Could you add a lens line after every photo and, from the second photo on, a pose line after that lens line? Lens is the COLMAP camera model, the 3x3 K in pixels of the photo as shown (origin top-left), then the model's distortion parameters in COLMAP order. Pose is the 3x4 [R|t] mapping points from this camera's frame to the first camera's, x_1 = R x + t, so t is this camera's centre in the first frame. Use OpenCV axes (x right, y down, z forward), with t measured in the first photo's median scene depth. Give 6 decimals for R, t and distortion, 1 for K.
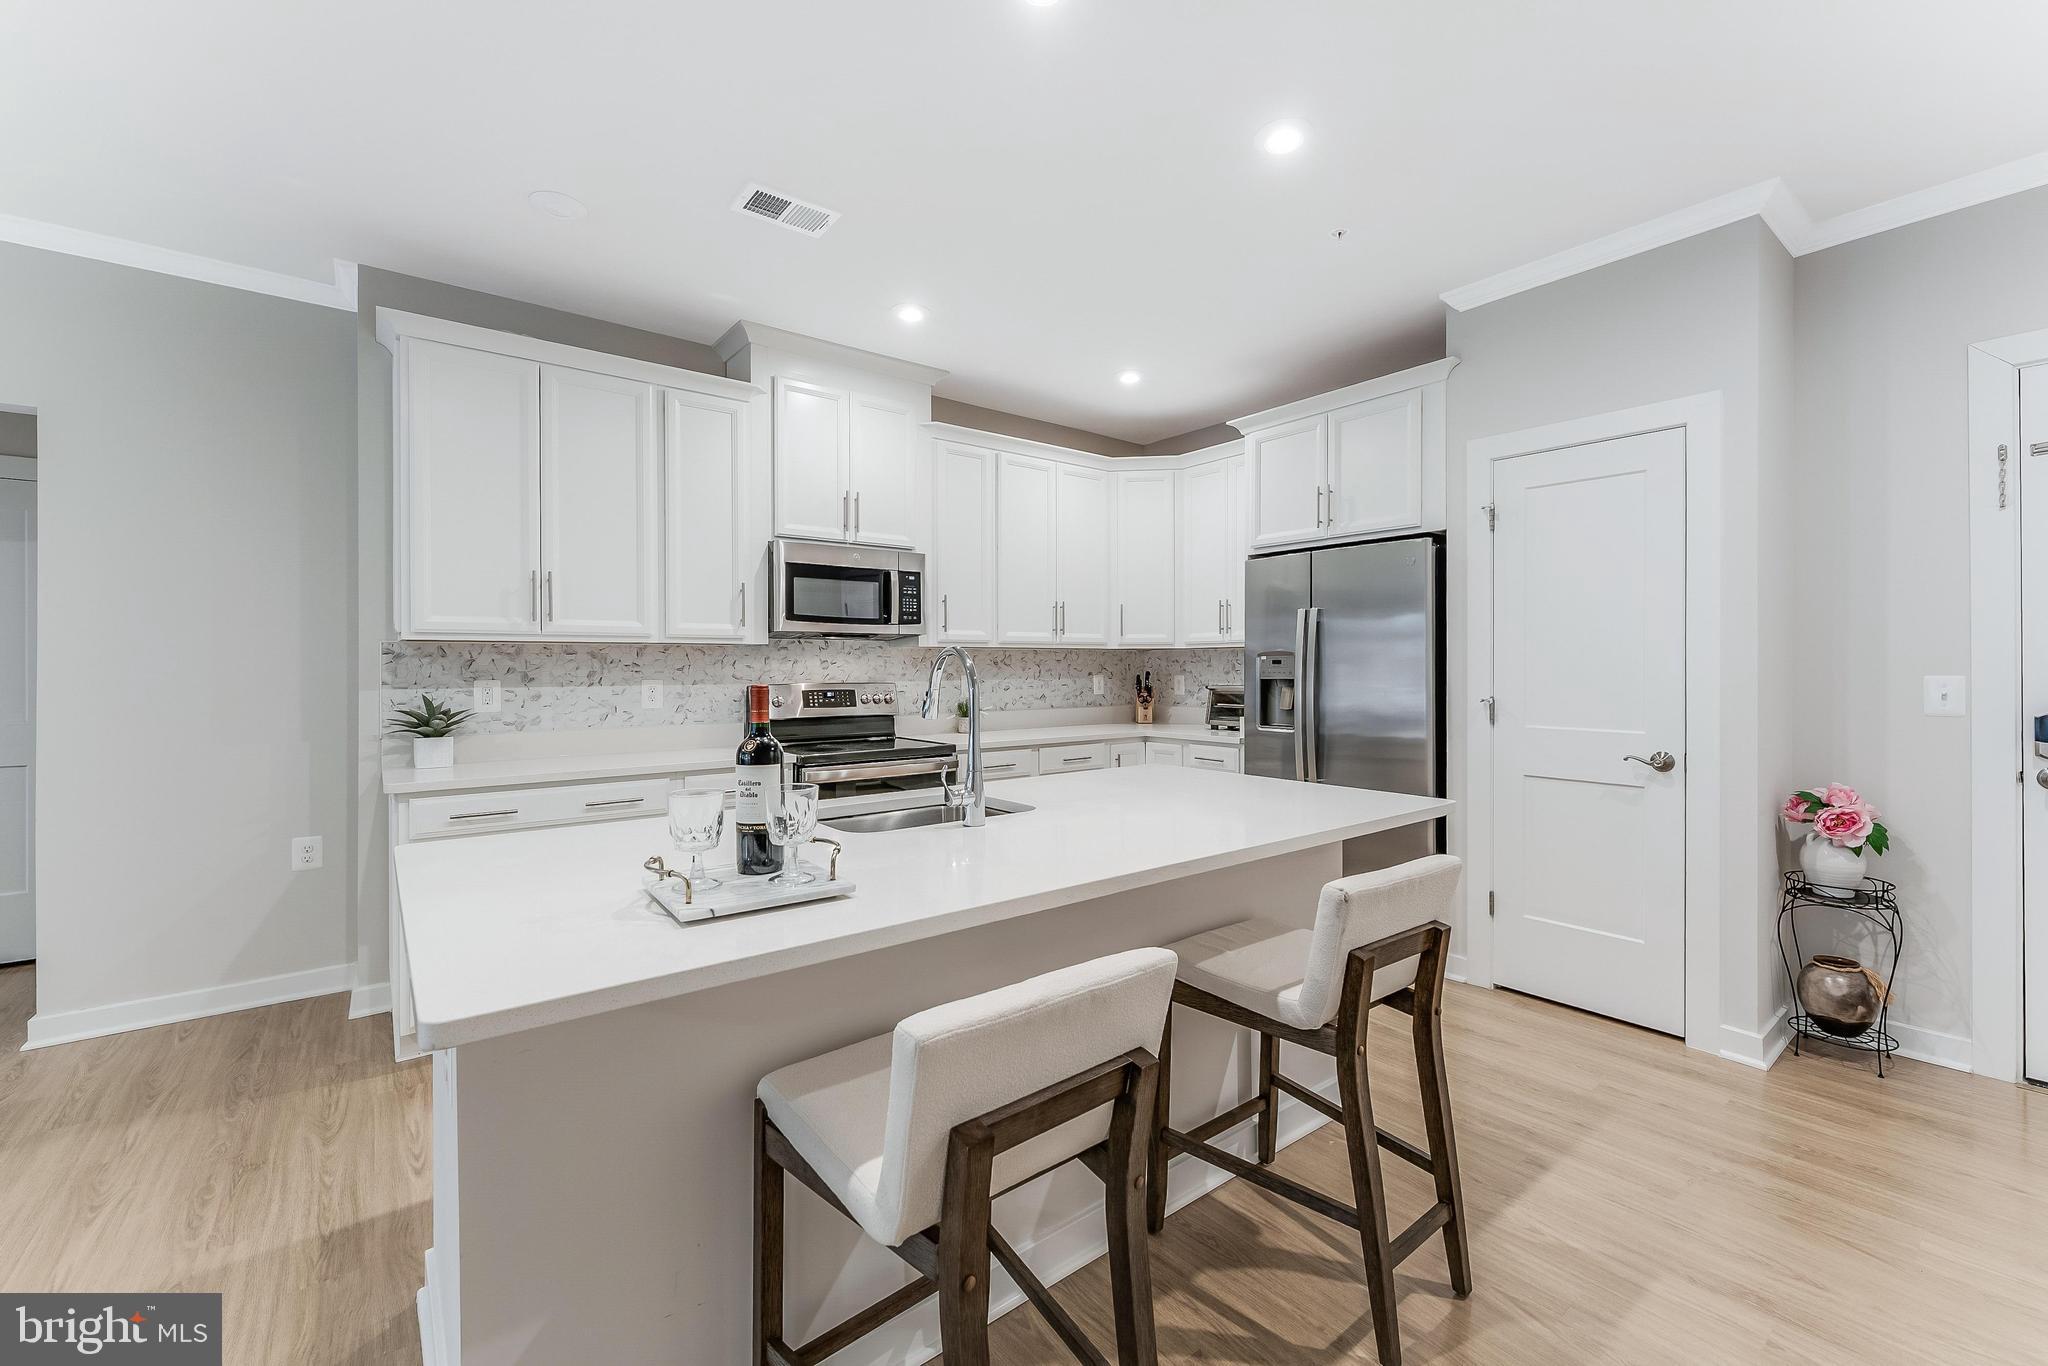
lens RADIAL K [[845.1, 0, 1059.6], [0, 845.1, 674.3], [0, 0, 1]] dist [0.000912, -0.001354]
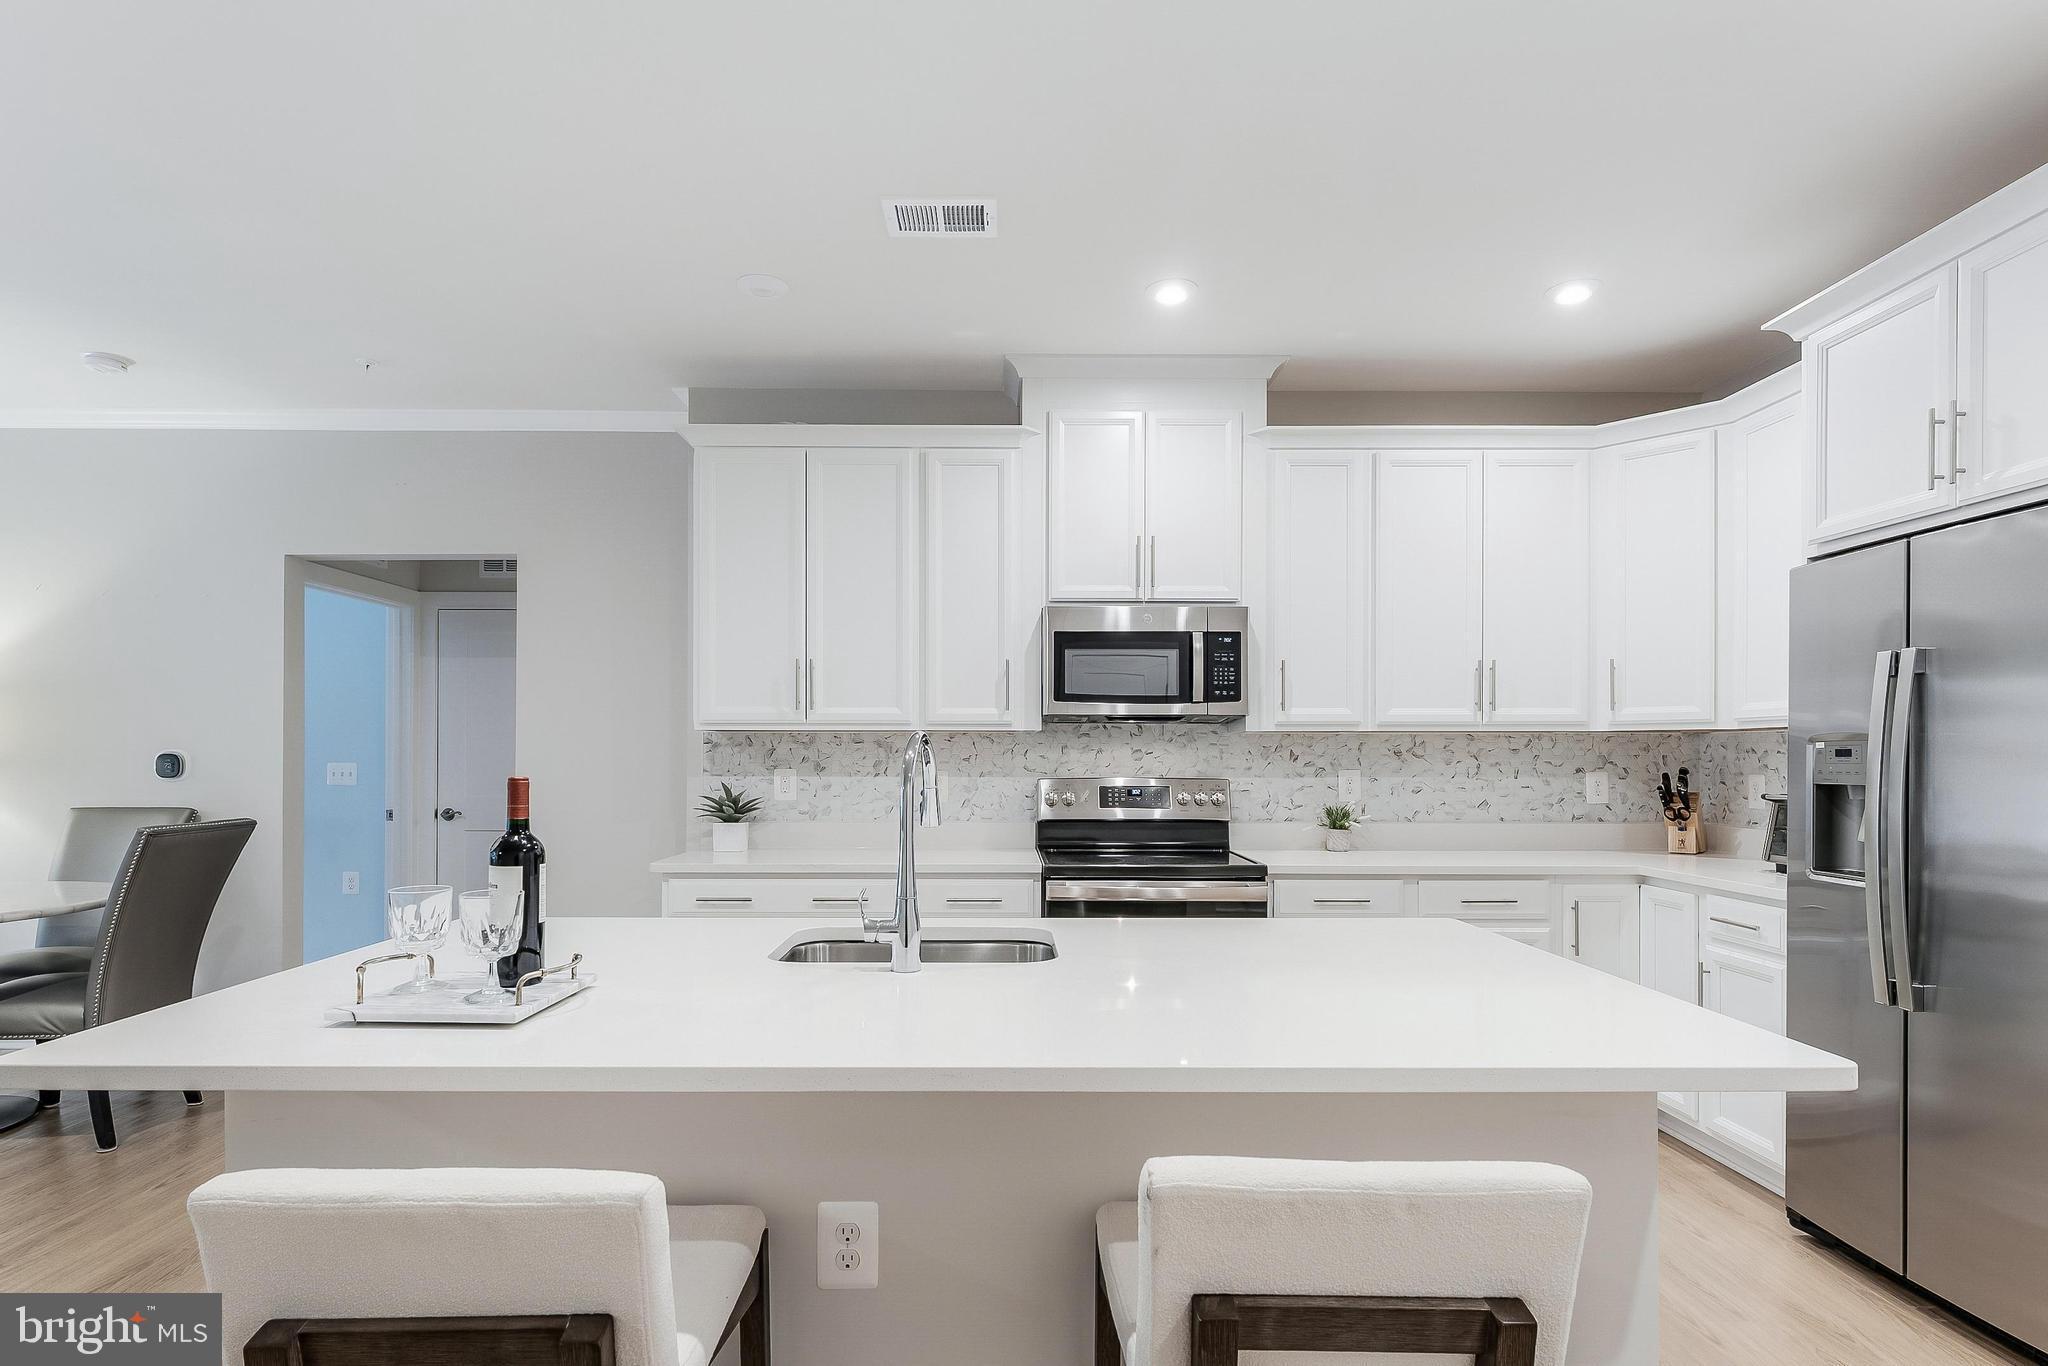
lens RADIAL K [[1045.1, 0, 1018.3], [0, 1045.1, 751.8], [0, 0, 1]] dist [0.005458, -0.002176]
pose [[0.779025, 0.002160, -0.626989, 0.273621], [-0.010467, 0.999900, -0.009560, -0.003813], [0.626905, 0.014010, 0.778970, 0.166499]]
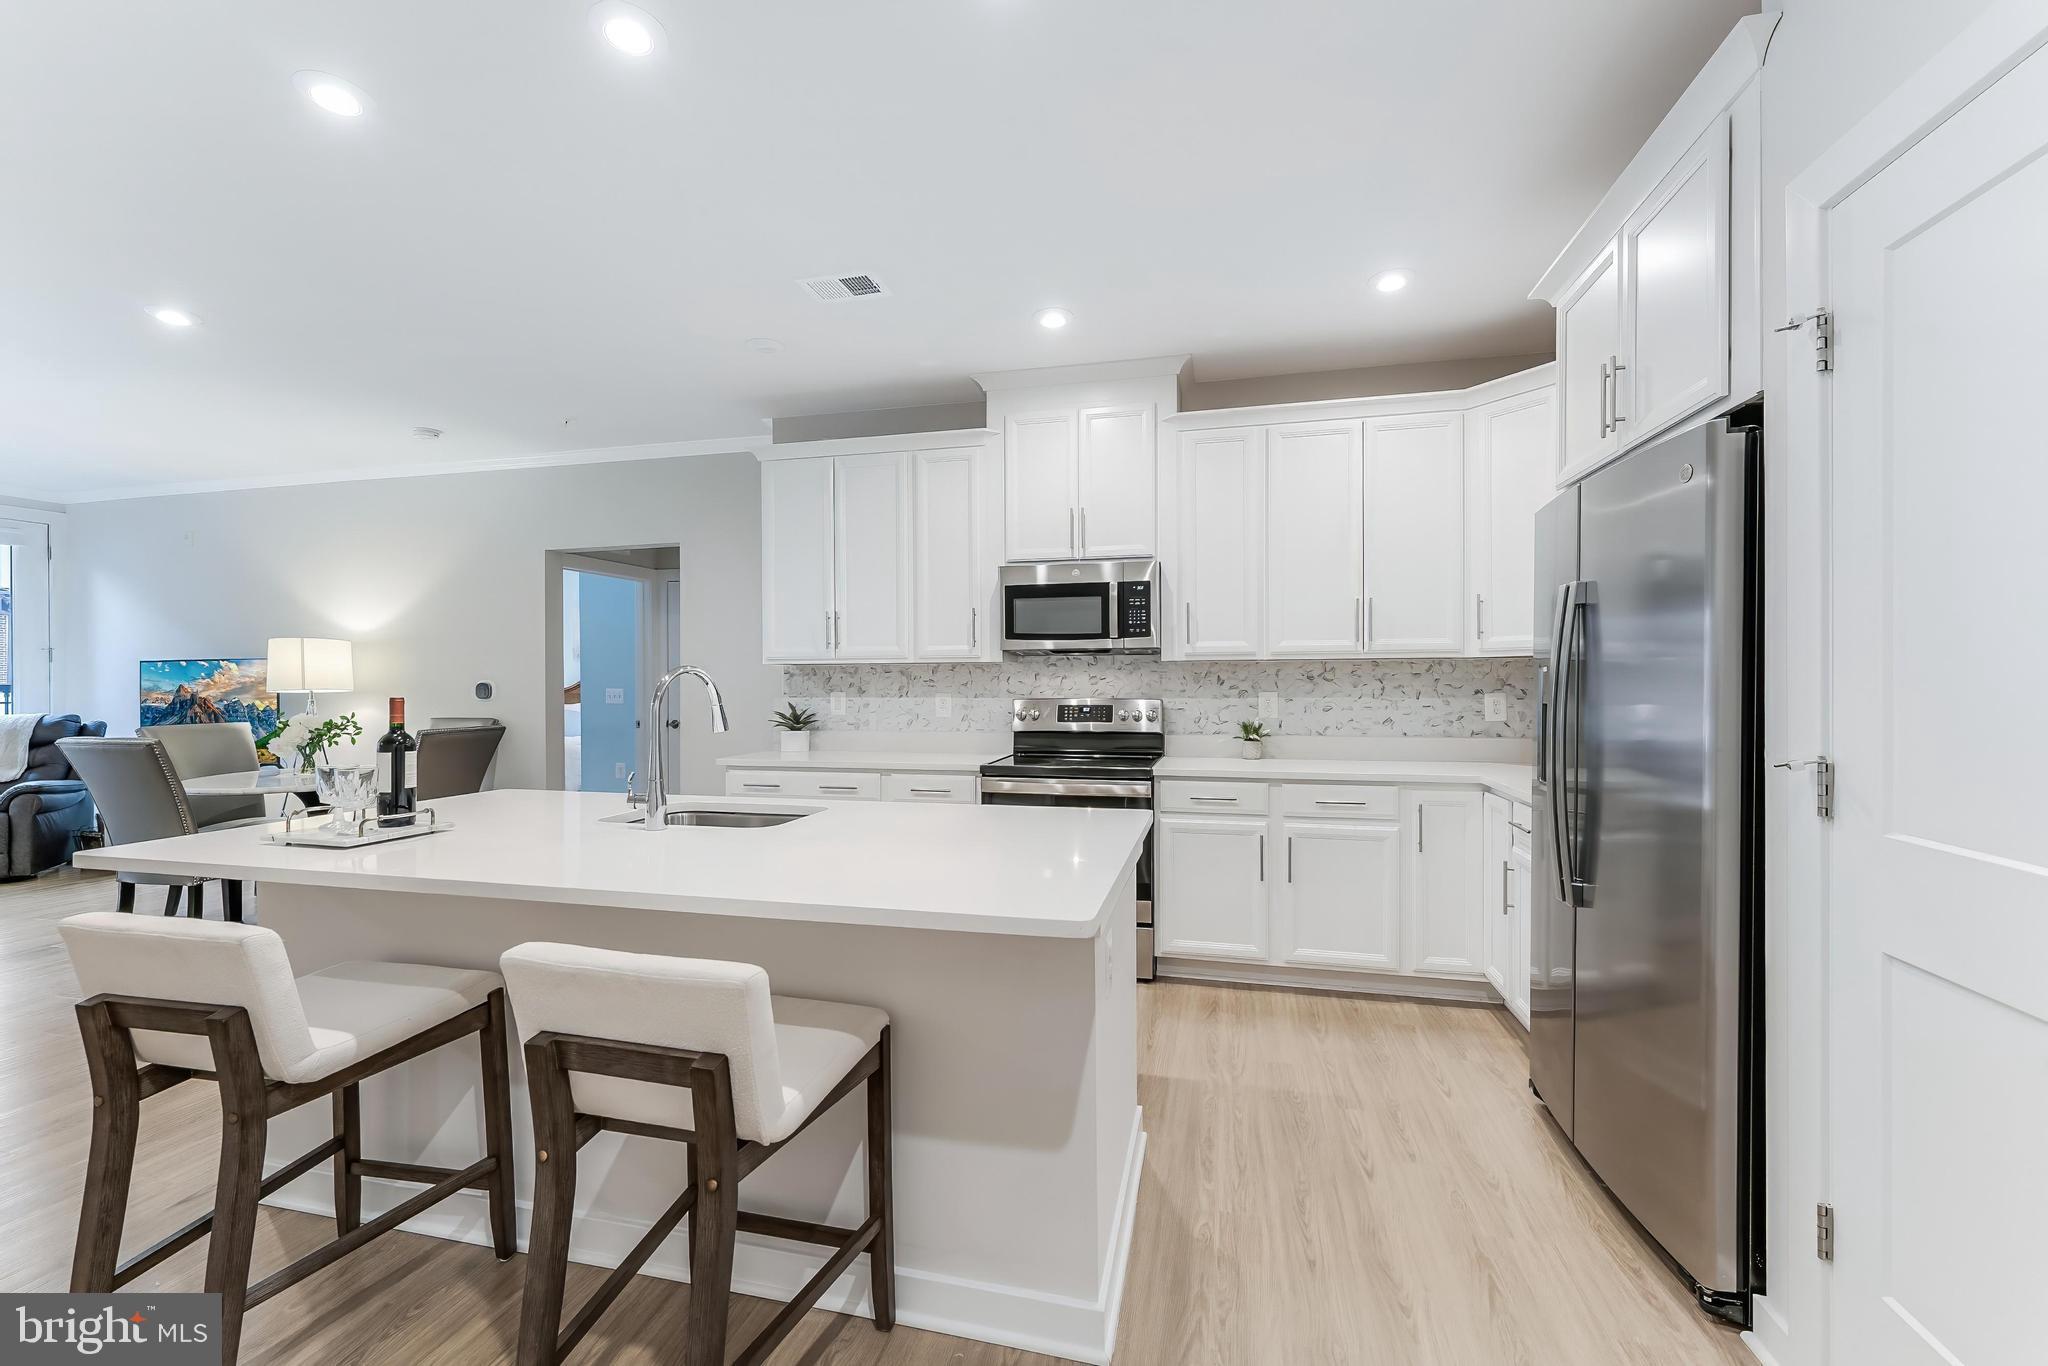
lens RADIAL K [[845.1, 0, 1045.3], [0, 845.1, 687.8], [0, 0, 1]] dist [0.000912, -0.001354]
pose [[0.604565, 0.007401, -0.796522, 0.529592], [-0.006306, 0.999970, 0.004505, -0.006919], [0.796531, 0.002299, 0.604593, 0.362951]]
